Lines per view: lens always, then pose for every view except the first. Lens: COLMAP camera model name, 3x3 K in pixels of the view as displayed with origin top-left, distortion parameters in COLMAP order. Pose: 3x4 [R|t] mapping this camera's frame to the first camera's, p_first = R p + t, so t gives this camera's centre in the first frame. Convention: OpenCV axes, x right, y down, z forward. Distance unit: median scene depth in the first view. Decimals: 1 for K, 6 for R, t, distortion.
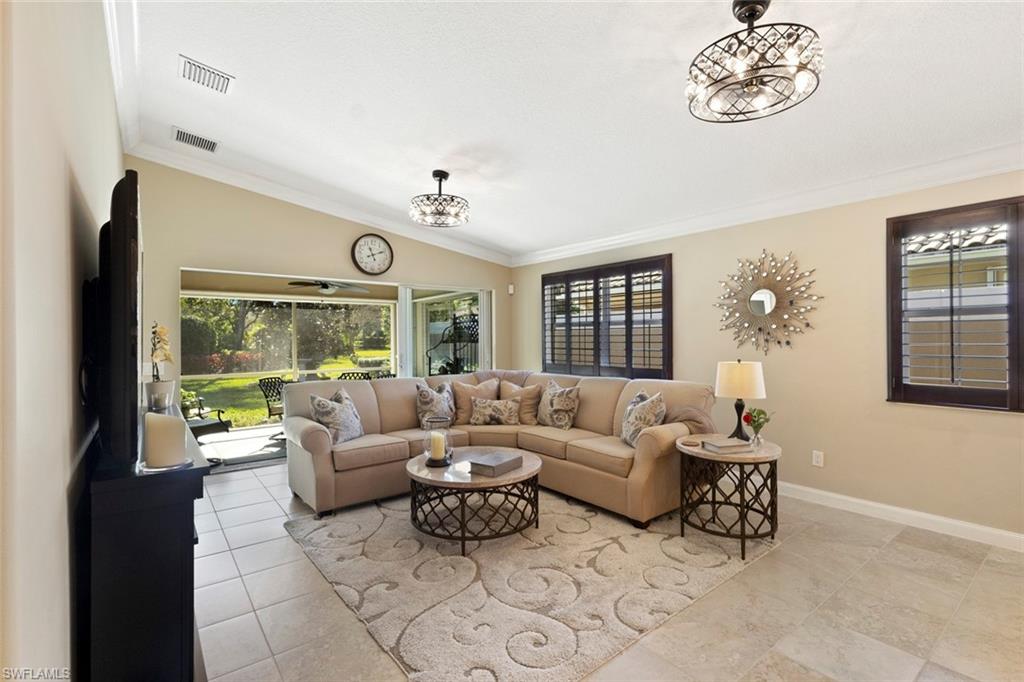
lens RADIAL K [[463.7, 0, 512.0], [0, 463.7, 341.0], [0, 0, 1]] dist [-0.000440, 0.000054]
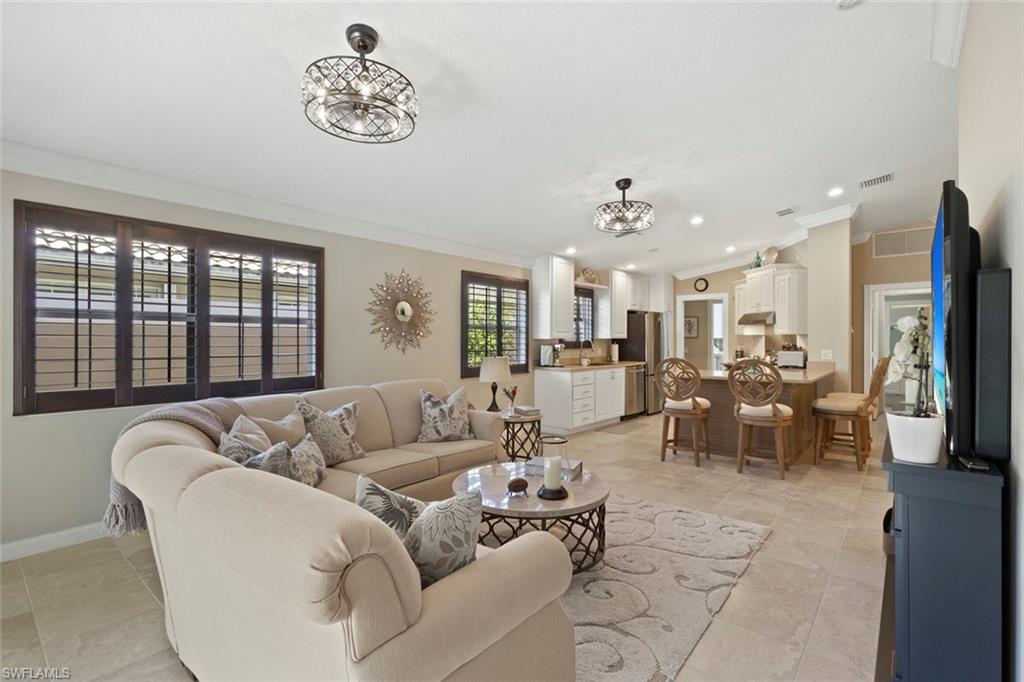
lens RADIAL K [[469.7, 0, 510.9], [0, 469.7, 338.5], [0, 0, 1]] dist [0.021534, 0.000092]
pose [[-0.202330, 0.005895, 0.979300, -0.583294], [0.006056, 0.999970, -0.004768, -0.003250], [-0.979299, 0.004966, -0.202360, 0.756282]]
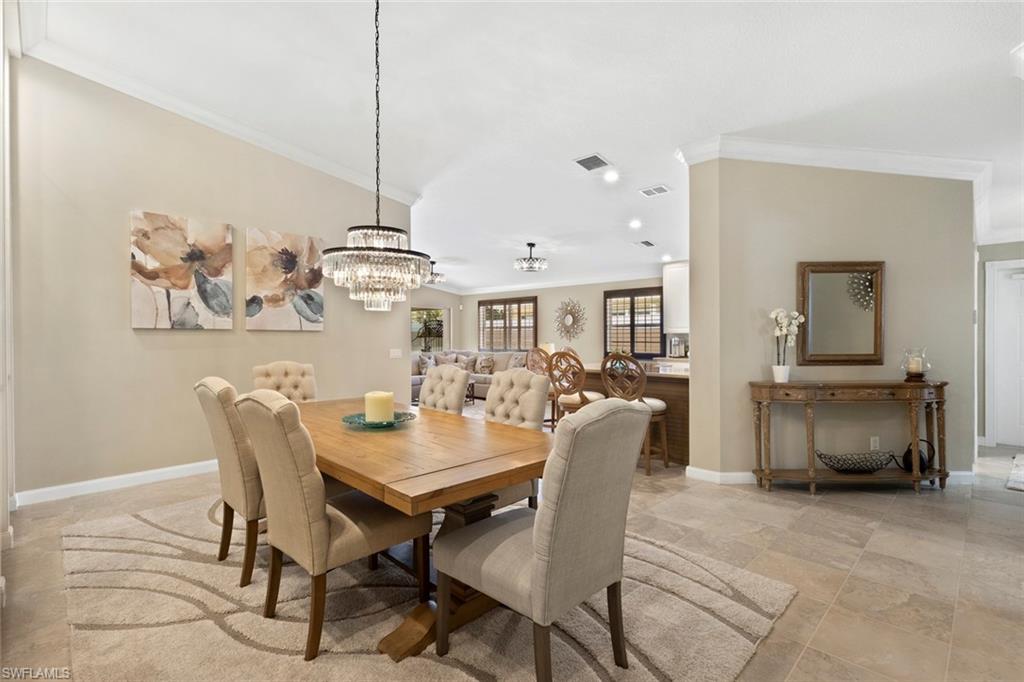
lens RADIAL K [[469.7, 0, 510.9], [0, 469.7, 338.5], [0, 0, 1]] dist [0.021534, 0.000092]
pose [[0.992618, 0.003645, 0.121226, -0.038664], [-0.003968, 0.999989, 0.002417, 0.005698], [-0.121216, -0.002880, 0.992622, -1.066059]]
